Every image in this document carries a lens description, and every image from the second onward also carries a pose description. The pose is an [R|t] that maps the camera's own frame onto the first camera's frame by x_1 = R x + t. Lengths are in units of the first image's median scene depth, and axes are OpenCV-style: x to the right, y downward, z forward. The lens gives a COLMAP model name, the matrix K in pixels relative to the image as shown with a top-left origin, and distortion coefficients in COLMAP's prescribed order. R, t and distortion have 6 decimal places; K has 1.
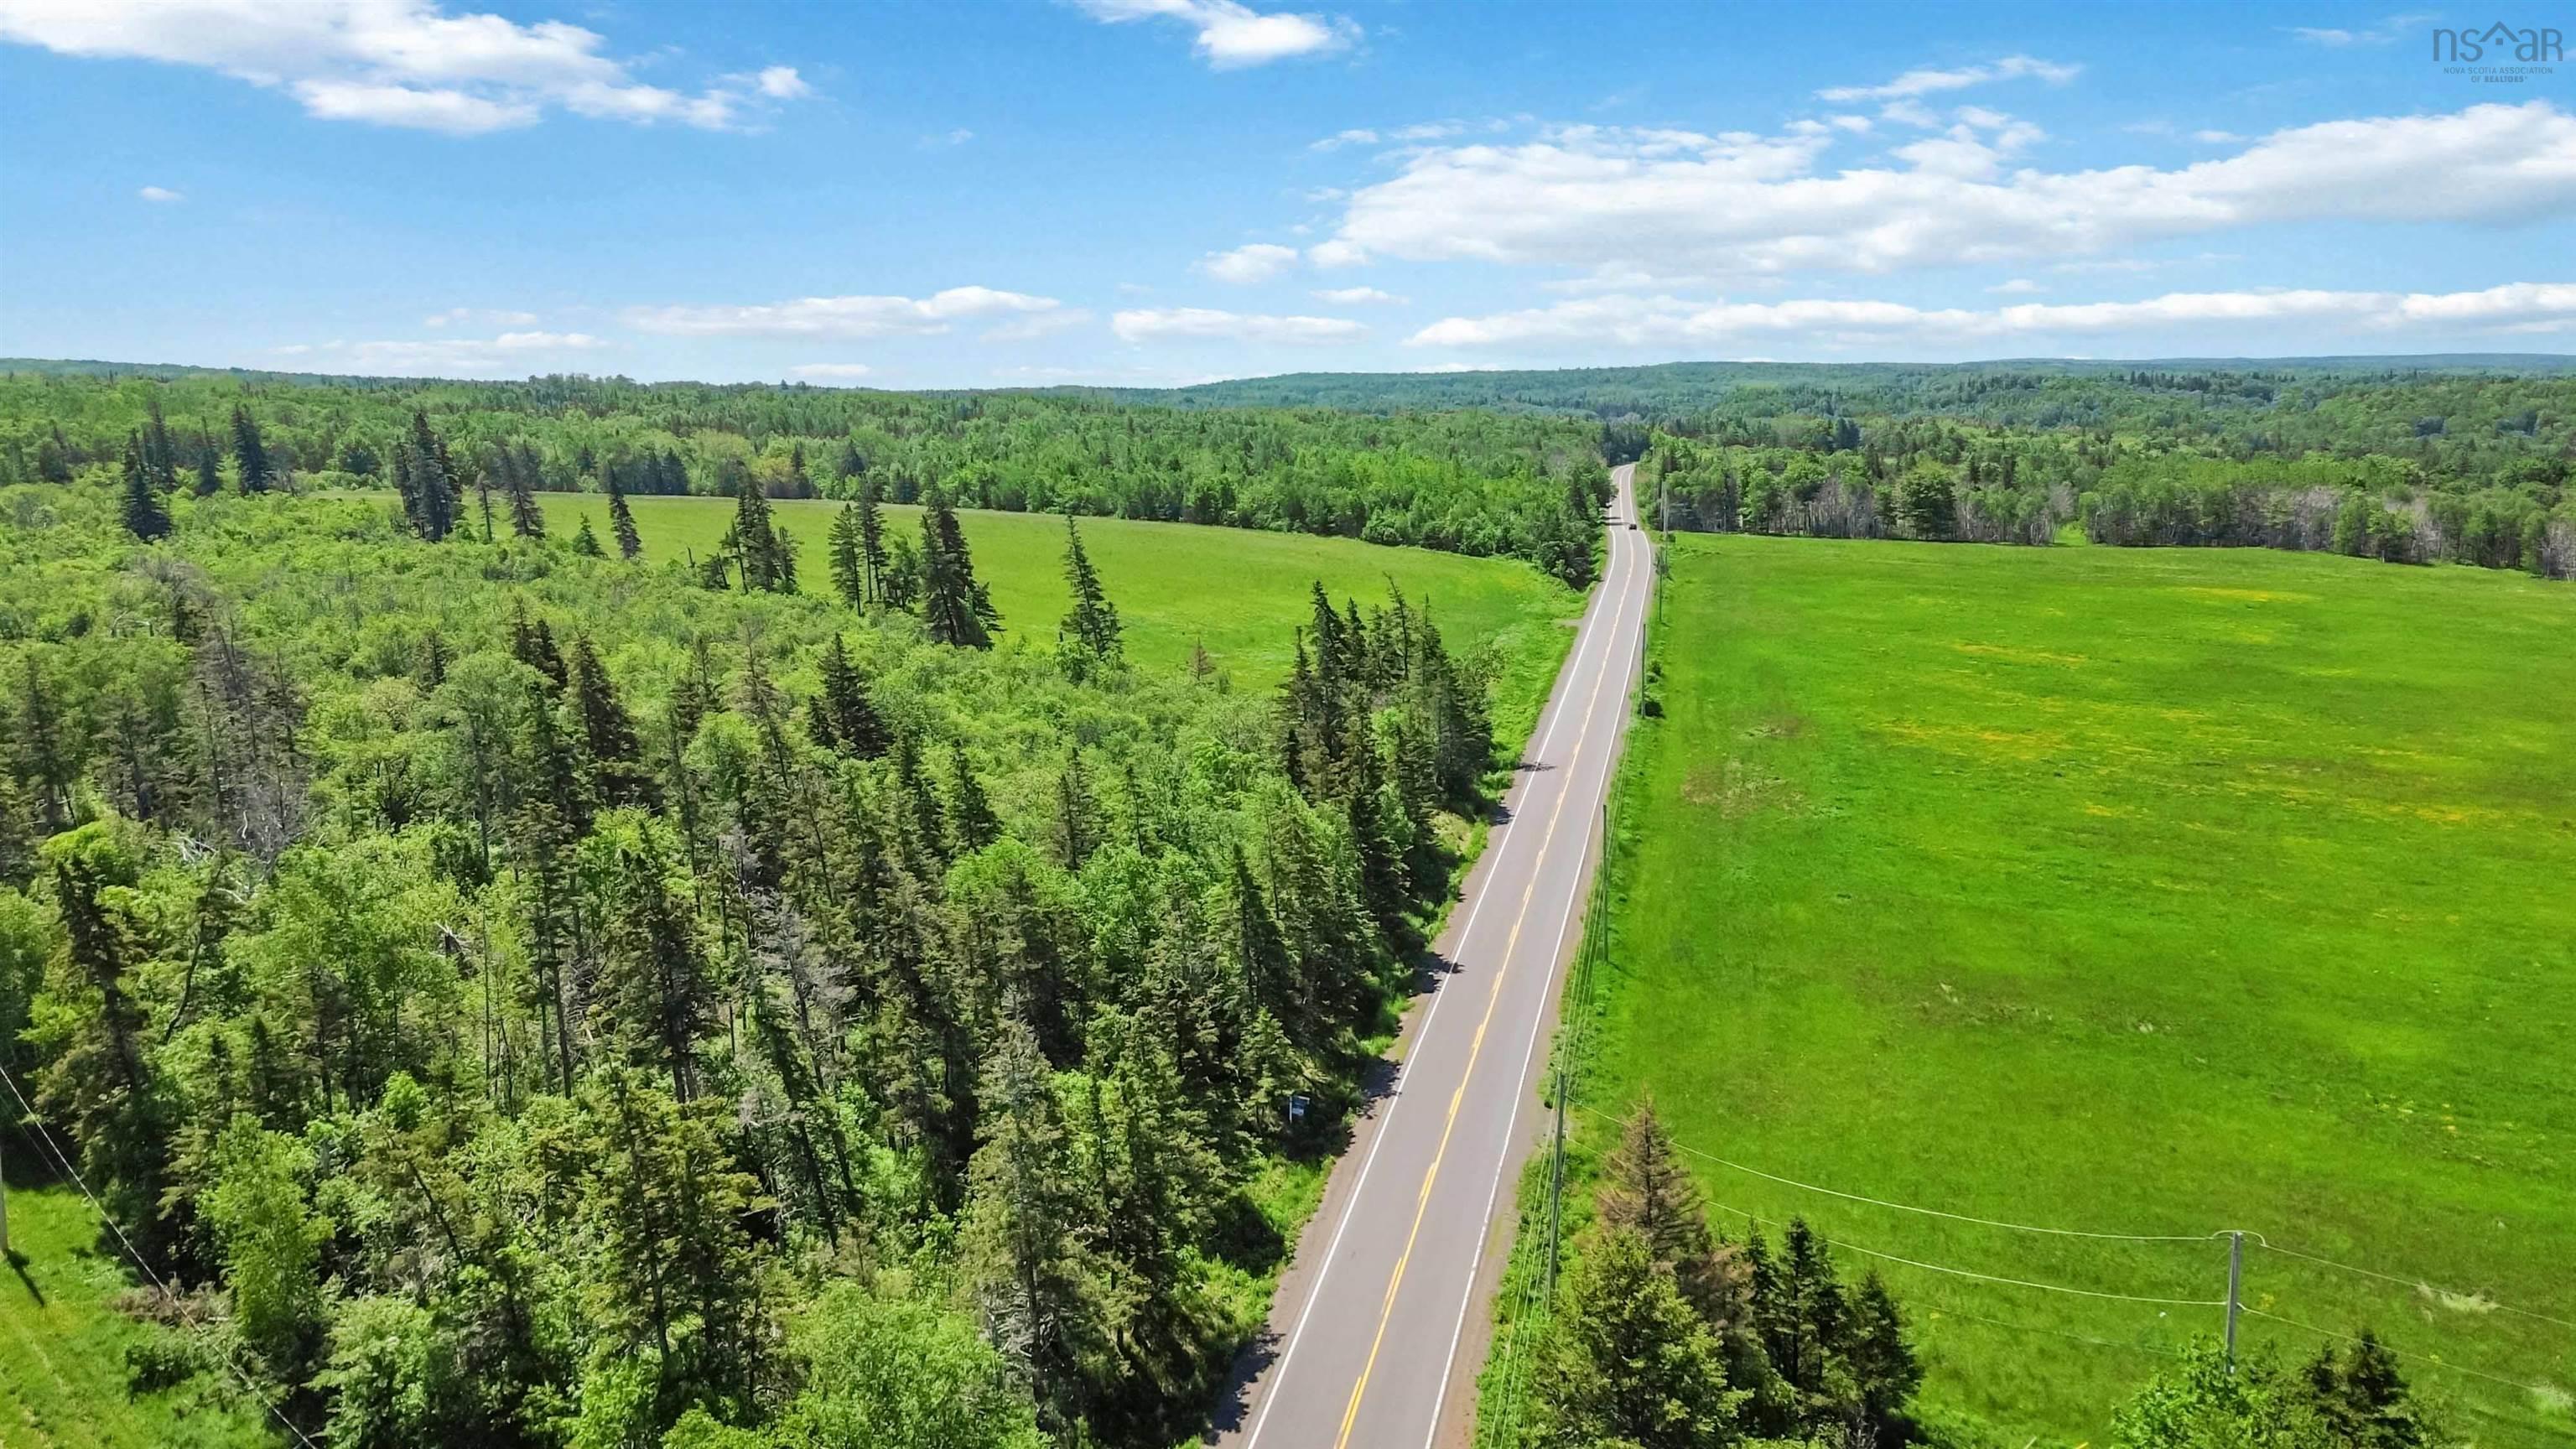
lens RADIAL K [[1810.8, 0, 1292.0], [0, 1810.8, 729.3], [0, 0, 1]] dist [0.084663, -0.087346]
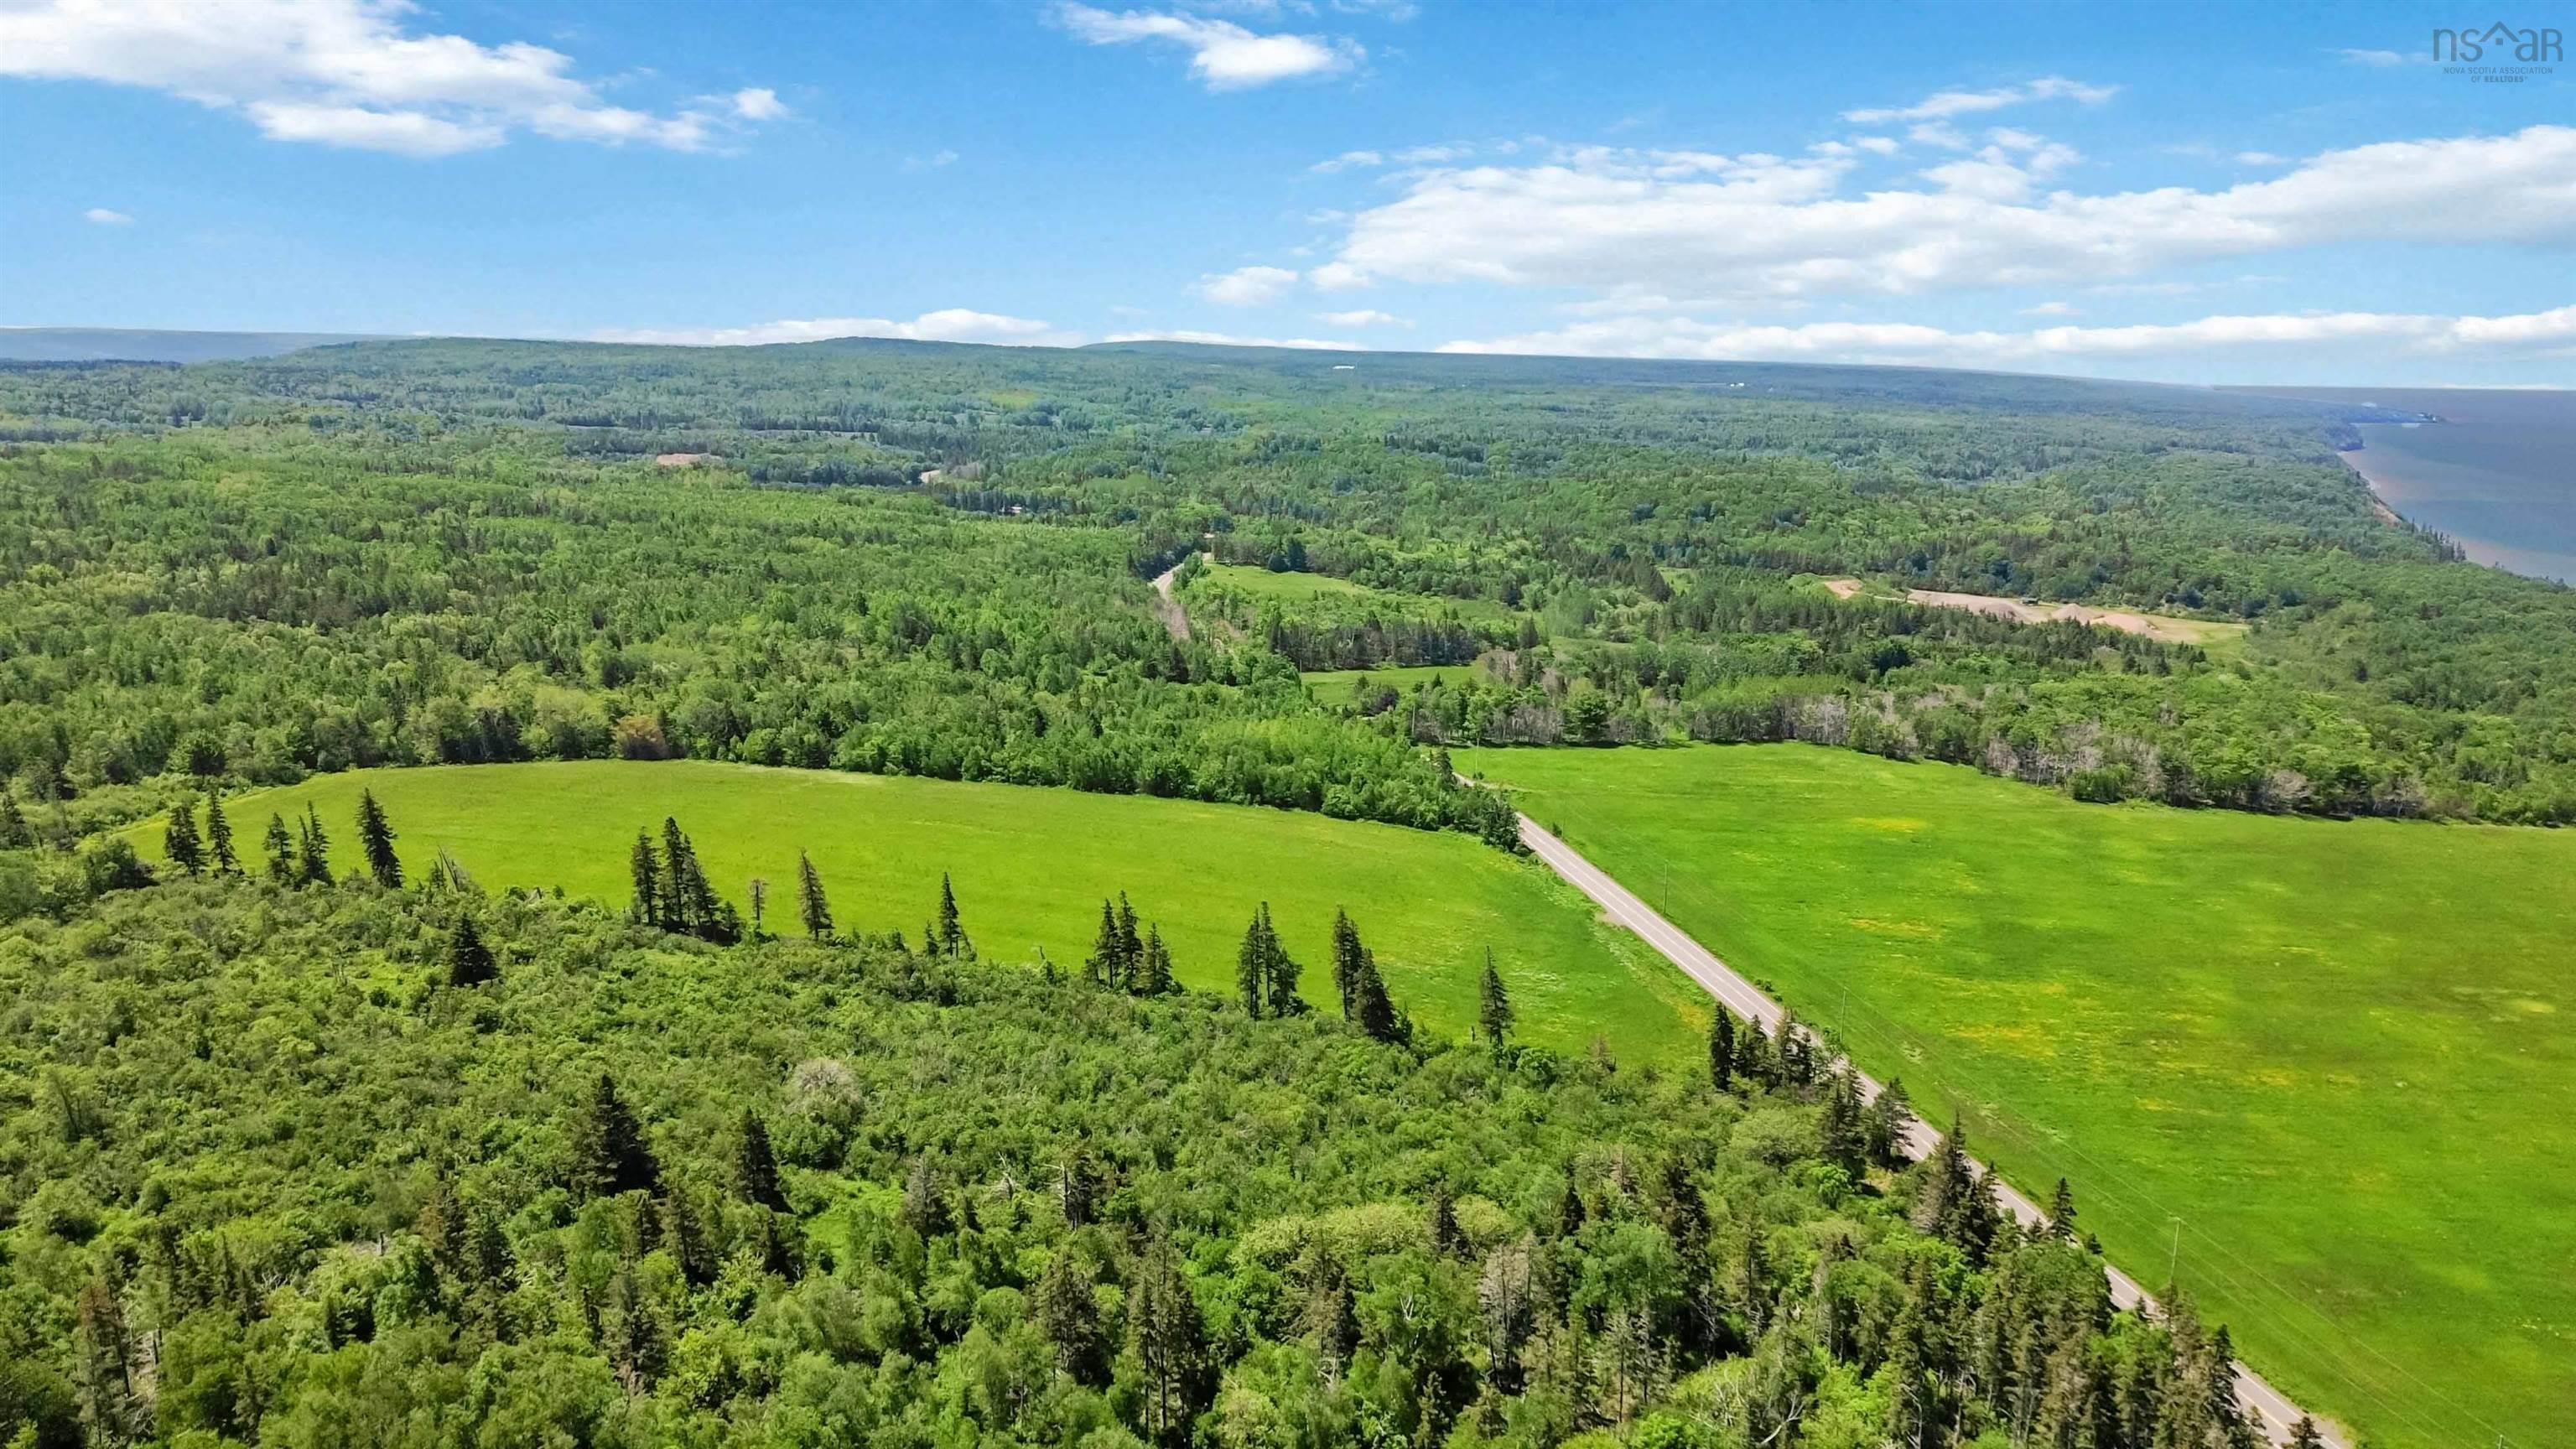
lens RADIAL K [[1811.9, 0, 1293.2], [0, 1811.9, 720.9], [0, 0, 1]] dist [0.093977, -0.124742]
pose [[0.895570, -0.057943, 0.441131, -0.459820], [0.049682, 0.998306, 0.030266, -0.180775], [-0.442138, -0.005189, 0.896932, -0.100878]]
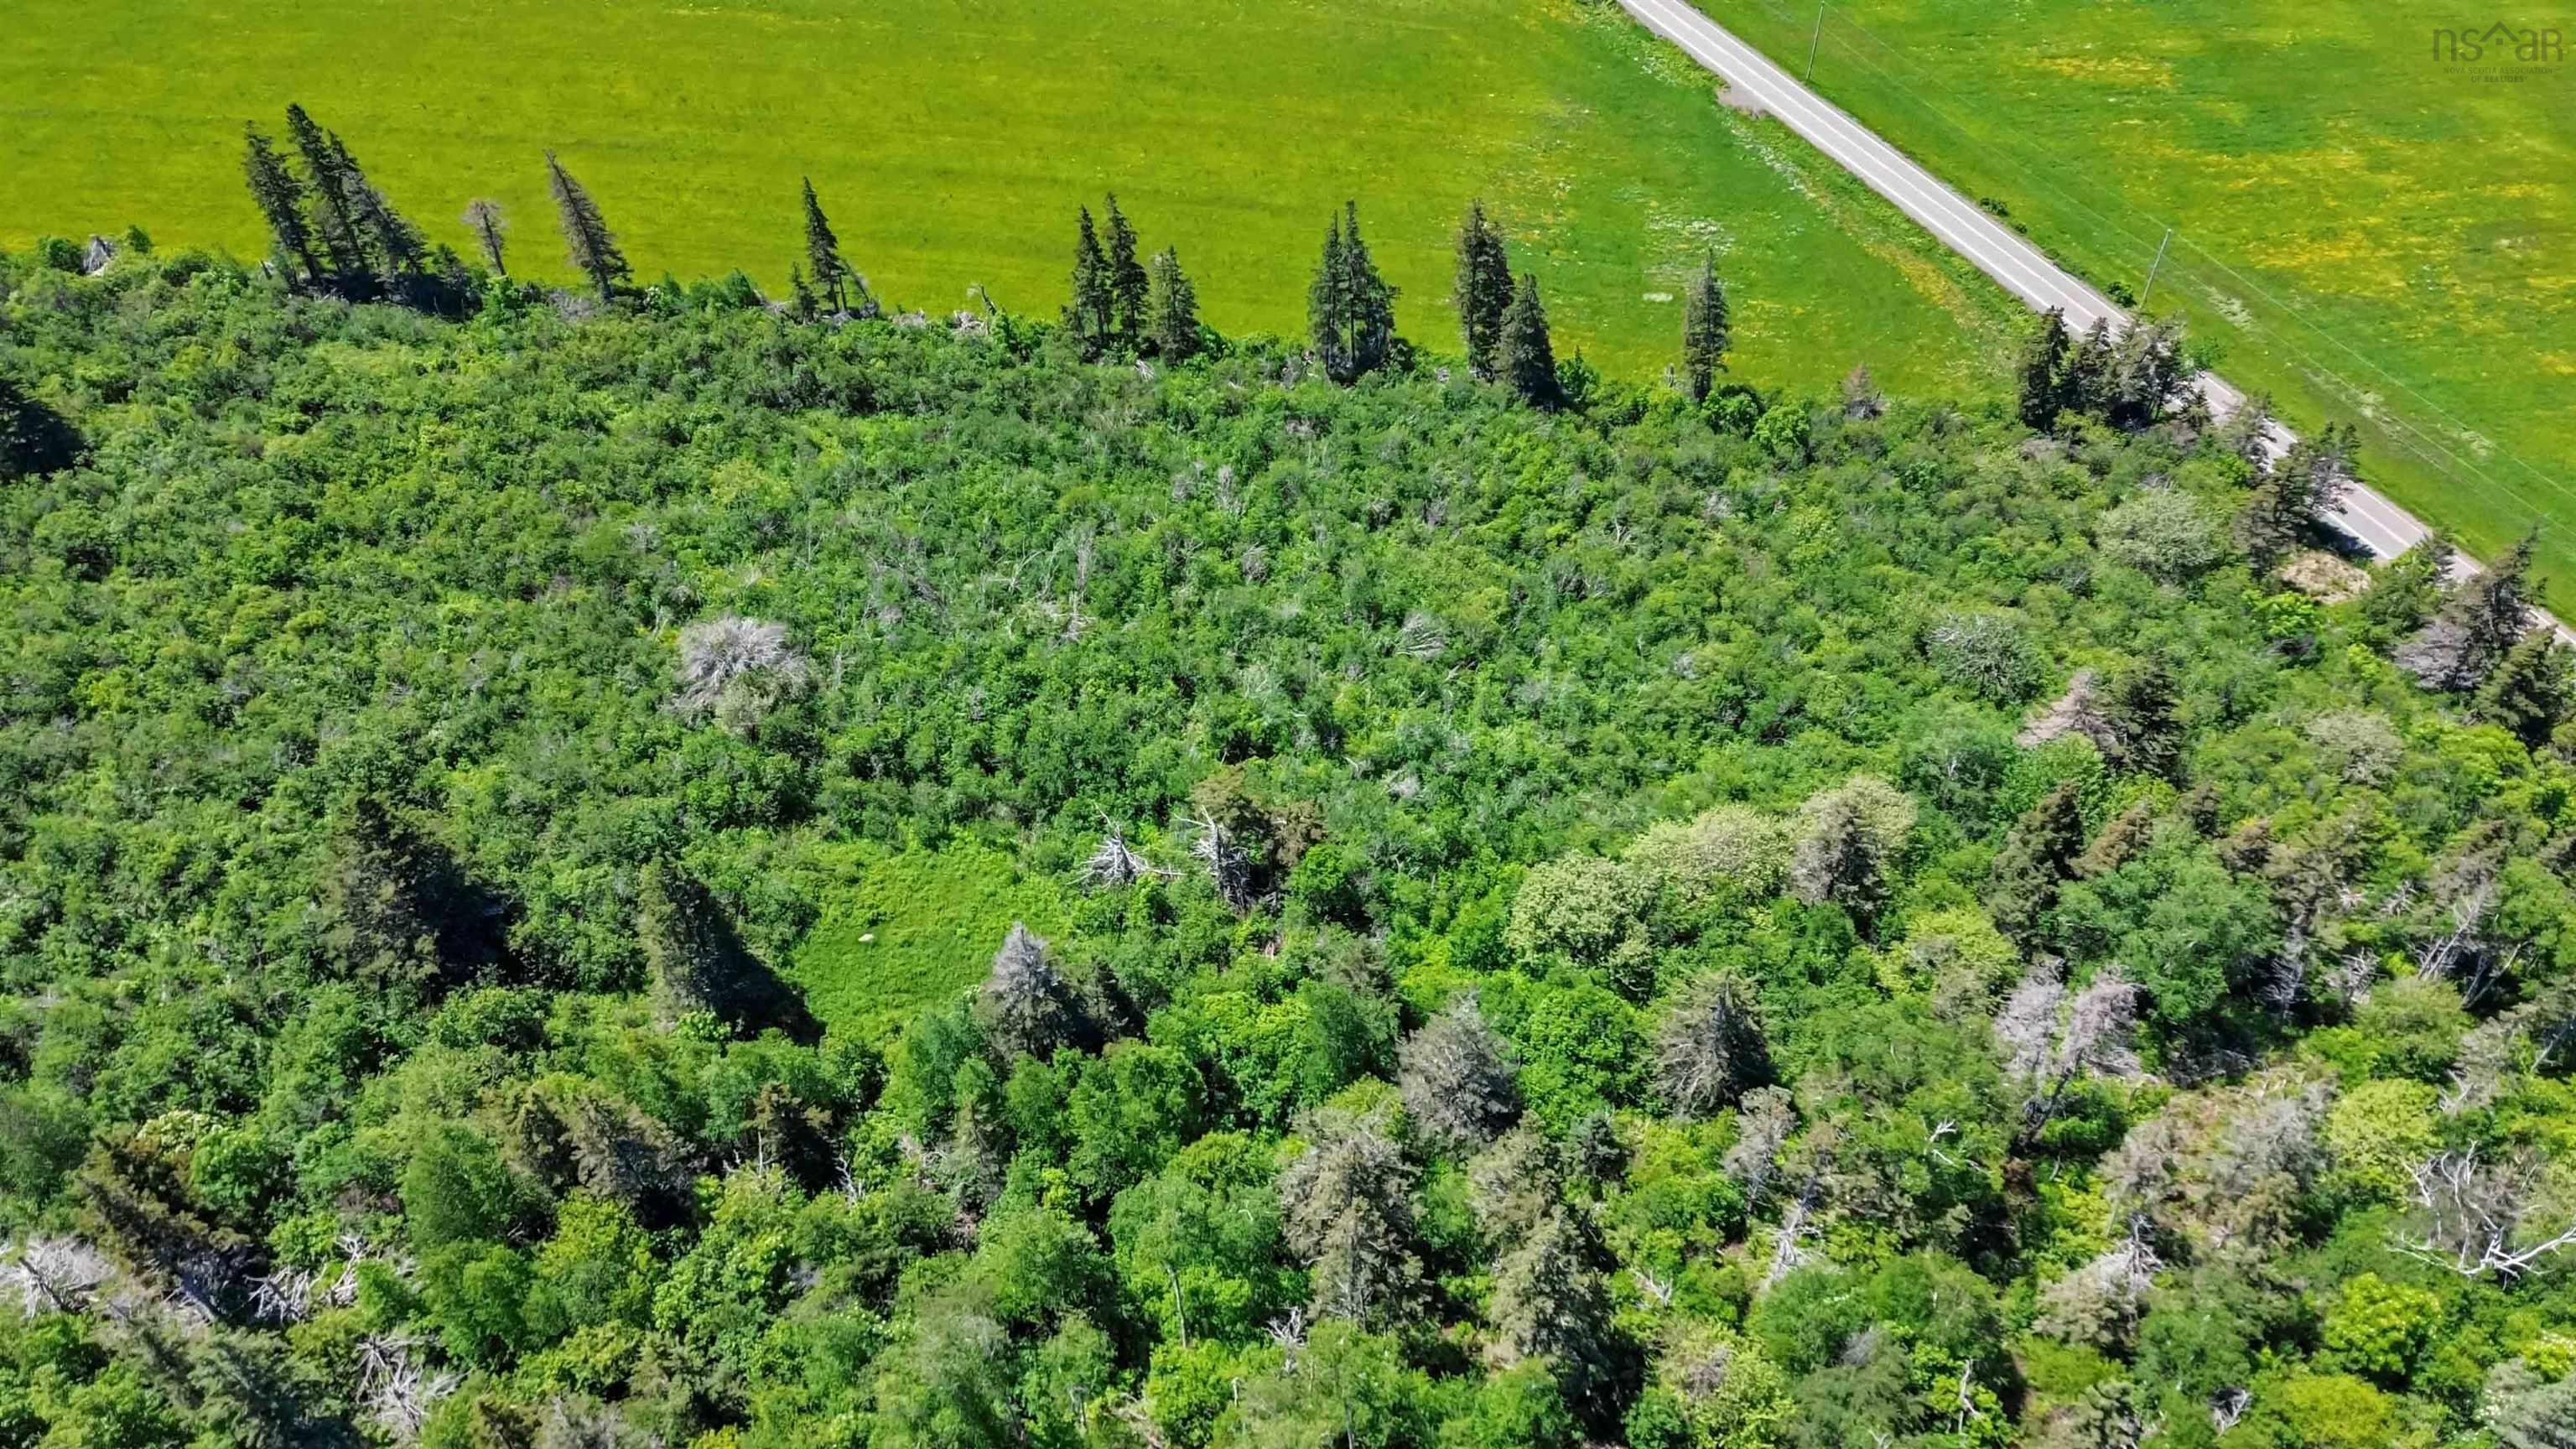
lens RADIAL K [[1810.8, 0, 1292.0], [0, 1810.8, 729.3], [0, 0, 1]] dist [0.084663, -0.087346]
pose [[0.817382, -0.372829, 0.439187, -0.409962], [0.091004, 0.836340, 0.540605, -0.224643], [-0.568863, -0.401913, 0.717538, 0.201342]]
